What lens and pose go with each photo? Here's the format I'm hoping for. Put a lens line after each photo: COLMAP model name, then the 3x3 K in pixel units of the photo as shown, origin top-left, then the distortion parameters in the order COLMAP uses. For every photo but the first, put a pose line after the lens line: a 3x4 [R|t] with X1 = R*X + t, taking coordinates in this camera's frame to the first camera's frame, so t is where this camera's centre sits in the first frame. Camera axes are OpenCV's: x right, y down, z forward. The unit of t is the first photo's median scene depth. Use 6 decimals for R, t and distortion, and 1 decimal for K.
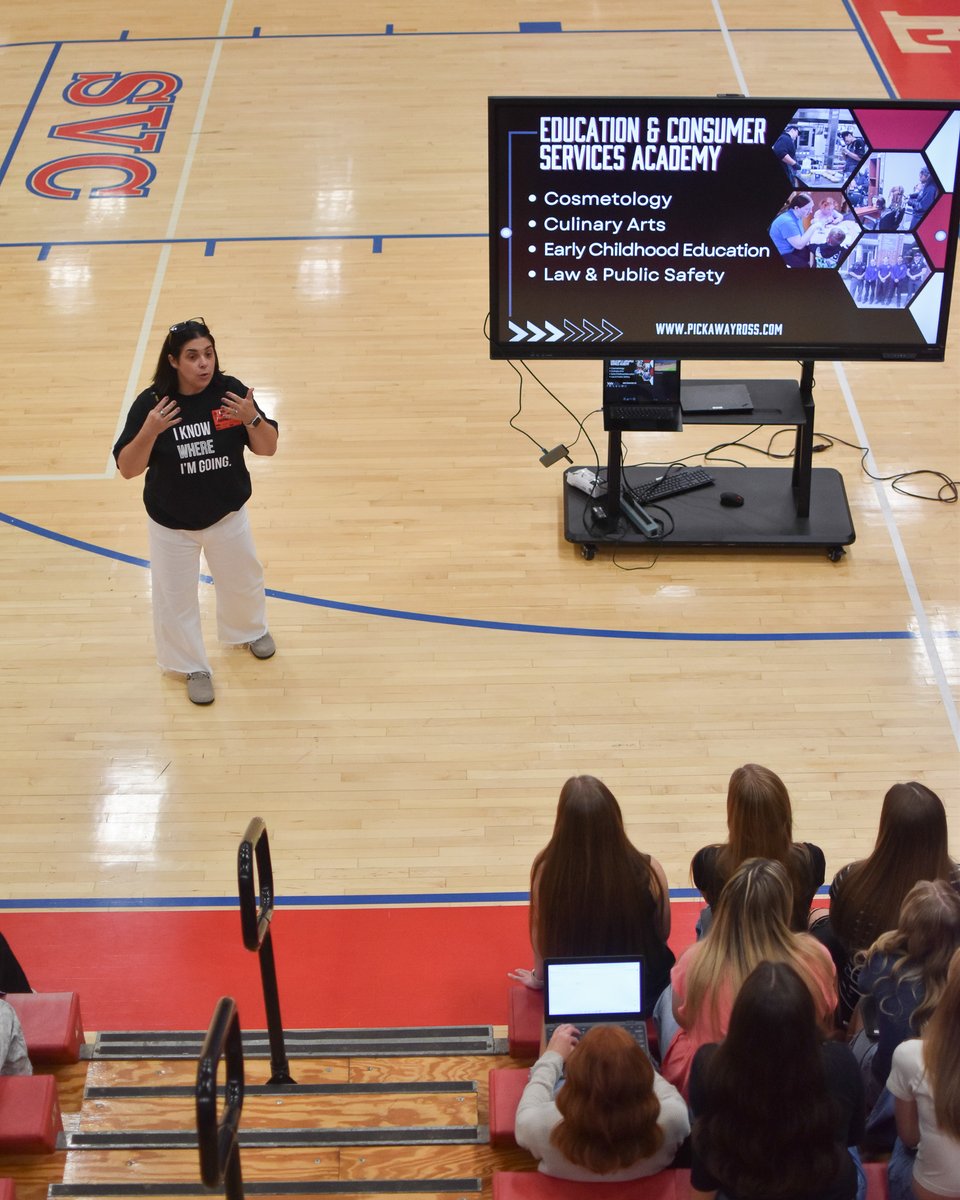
lens RADIAL K [[2453.8, 0, 480.0], [0, 2453.8, 600.0], [0, 0, 1]] dist [-0.147736, -0.347538]
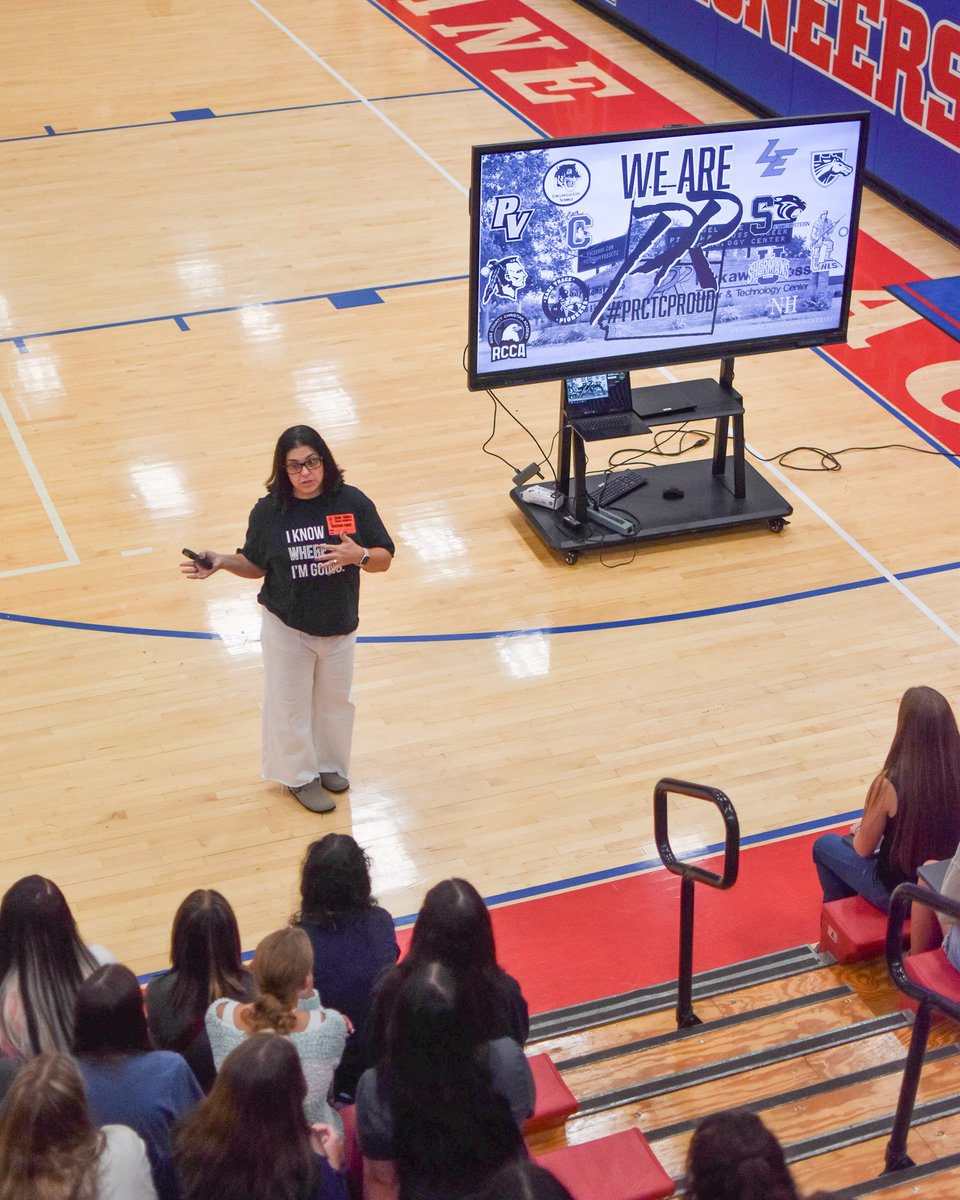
lens RADIAL K [[2474.3, 0, 479.2], [0, 2474.3, 474.0], [0, 0, 1]] dist [-0.176431, 0.017064]
pose [[0.927995, -0.135807, 0.346960, -0.369450], [0.168992, 0.983331, -0.067099, 0.010586], [-0.332064, 0.120901, 0.935476, -0.011238]]
